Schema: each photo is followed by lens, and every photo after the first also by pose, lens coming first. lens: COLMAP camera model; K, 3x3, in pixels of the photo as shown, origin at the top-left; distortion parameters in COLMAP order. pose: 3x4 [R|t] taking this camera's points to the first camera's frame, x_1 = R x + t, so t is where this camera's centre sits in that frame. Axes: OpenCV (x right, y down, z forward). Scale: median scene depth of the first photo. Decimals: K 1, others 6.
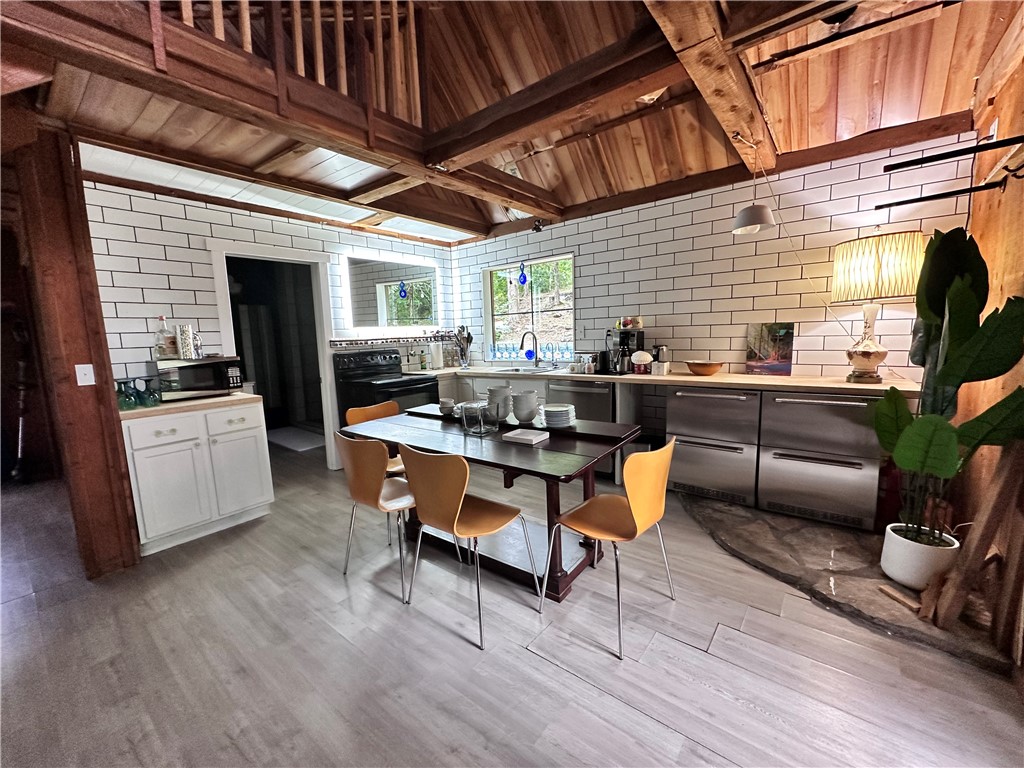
lens RADIAL K [[409.6, 0, 512.0], [0, 409.6, 384.0], [0, 0, 1]] dist [-0.003752, 0.000224]
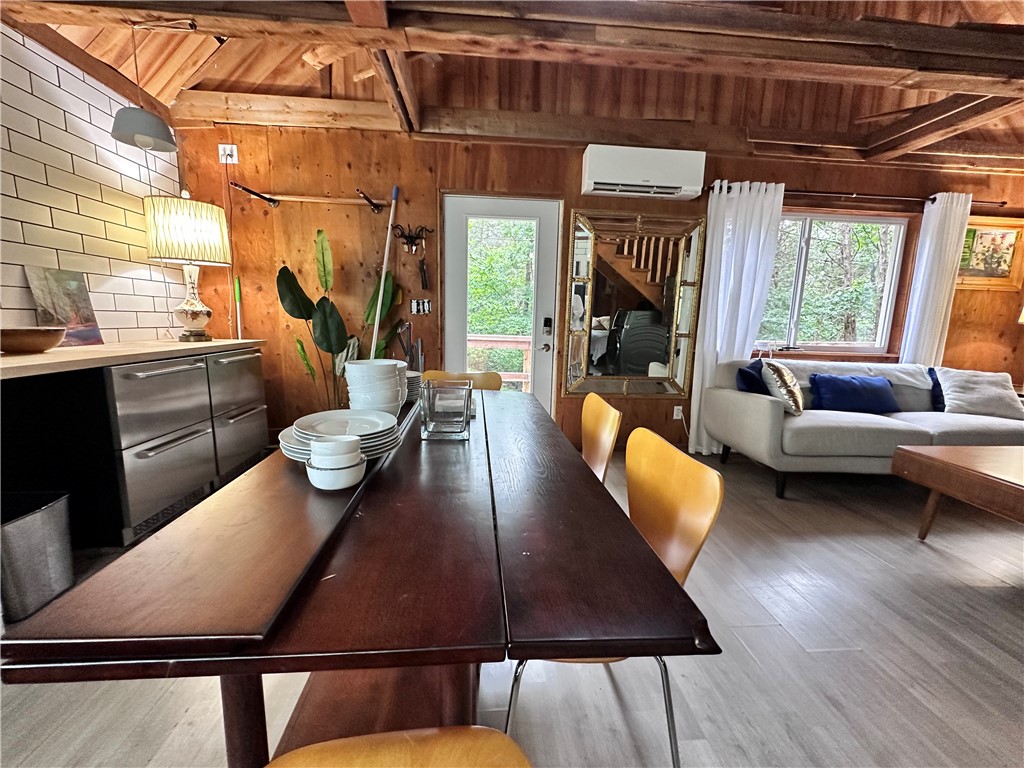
lens RADIAL K [[409.6, 0, 512.0], [0, 409.6, 384.0], [0, 0, 1]] dist [-0.003752, 0.000224]
pose [[-0.674426, -0.100412, 0.731483, -0.364258], [0.091671, 0.971656, 0.217902, -0.040309], [-0.732629, 0.214015, -0.646105, 0.873686]]
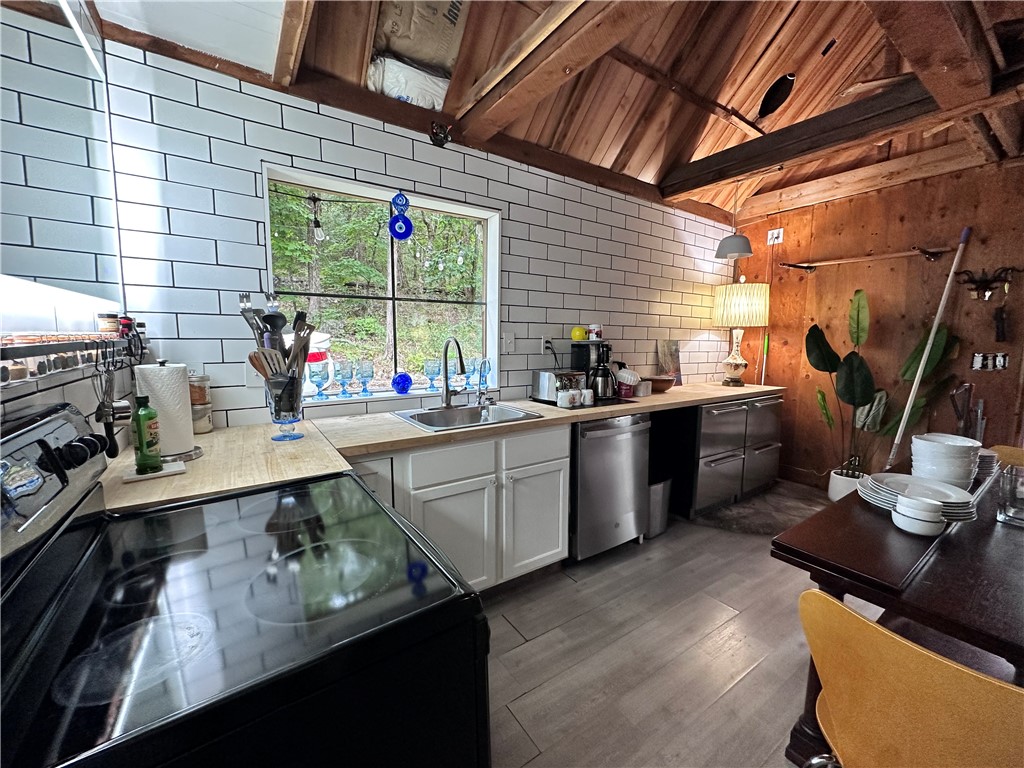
lens RADIAL K [[409.6, 0, 512.0], [0, 409.6, 384.0], [0, 0, 1]] dist [-0.003752, 0.000224]
pose [[0.307041, -0.067246, 0.949317, -0.542397], [0.101020, 0.994168, 0.037749, -0.108378], [-0.946319, 0.084310, 0.312044, 1.007956]]
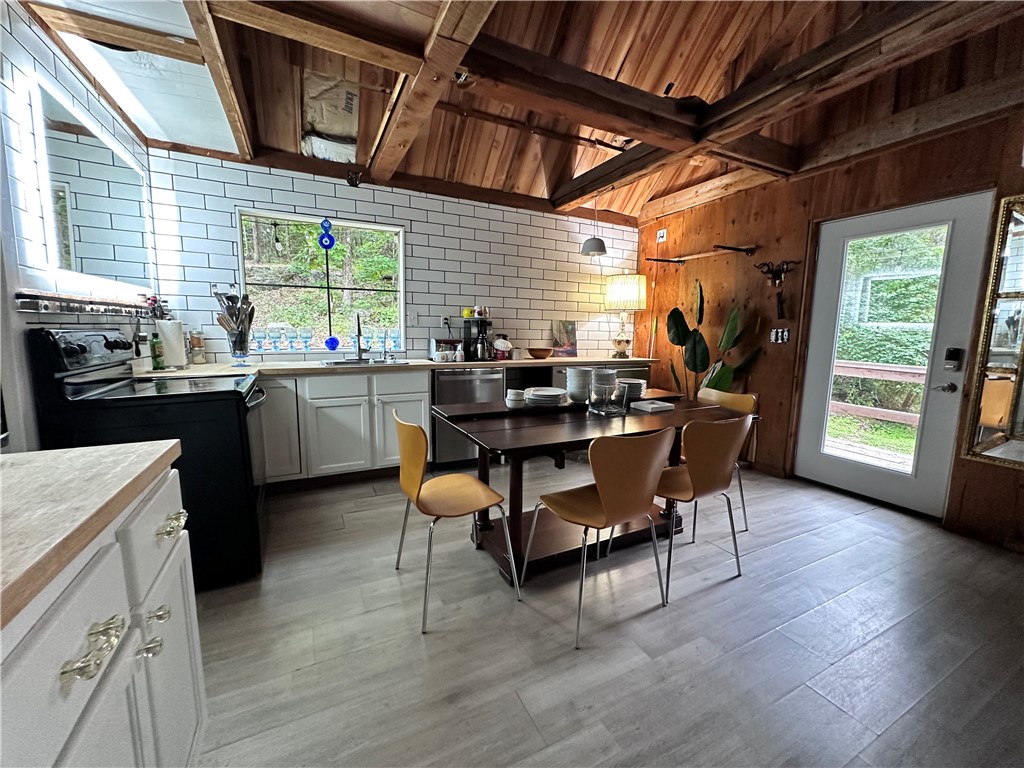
lens RADIAL K [[409.6, 0, 512.0], [0, 409.6, 384.0], [0, 0, 1]] dist [-0.003752, 0.000224]
pose [[0.425209, -0.075006, 0.901982, -0.703424], [0.082904, 0.995599, 0.043708, -0.005787], [-0.901290, 0.056193, 0.429556, 0.534350]]
